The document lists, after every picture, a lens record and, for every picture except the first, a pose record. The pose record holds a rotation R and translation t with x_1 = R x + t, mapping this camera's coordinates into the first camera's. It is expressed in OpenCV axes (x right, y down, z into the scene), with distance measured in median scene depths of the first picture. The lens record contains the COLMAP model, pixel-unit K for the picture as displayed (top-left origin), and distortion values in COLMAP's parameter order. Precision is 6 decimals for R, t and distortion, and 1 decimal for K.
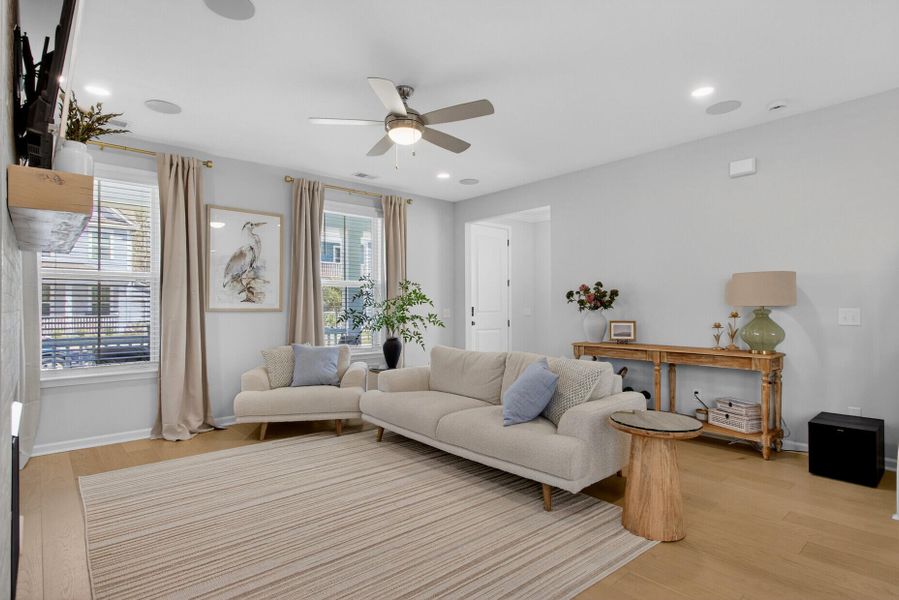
lens RADIAL K [[466.1, 0, 454.8], [0, 466.1, 301.7], [0, 0, 1]] dist [-0.002009, -0.000648]
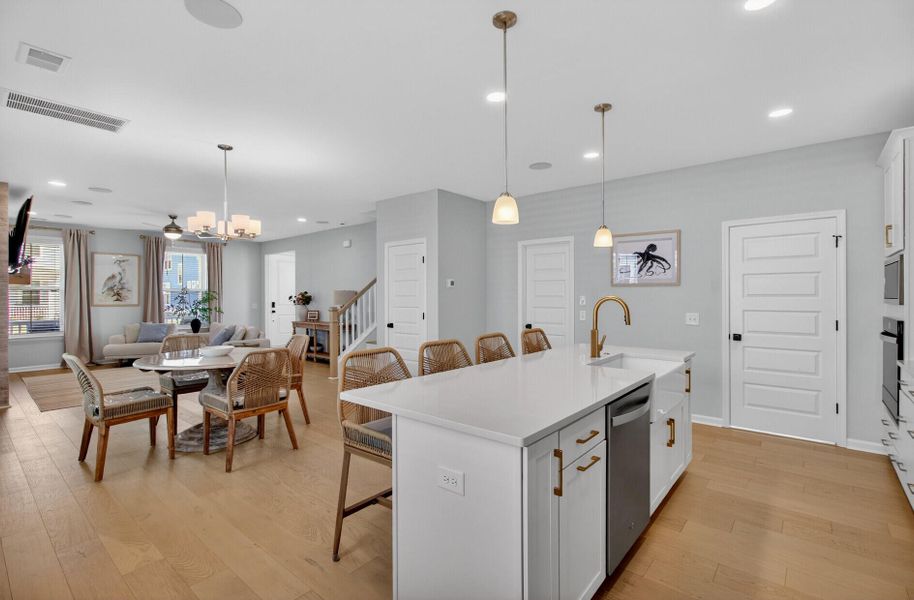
lens RADIAL K [[420.8, 0, 455.2], [0, 420.8, 296.4], [0, 0, 1]] dist [-0.000287, -0.000487]
pose [[0.990203, 0.003153, 0.139598, 0.722363], [-0.004907, 0.999913, 0.012222, -0.048213], [-0.139547, -0.012787, 0.990133, -0.956322]]
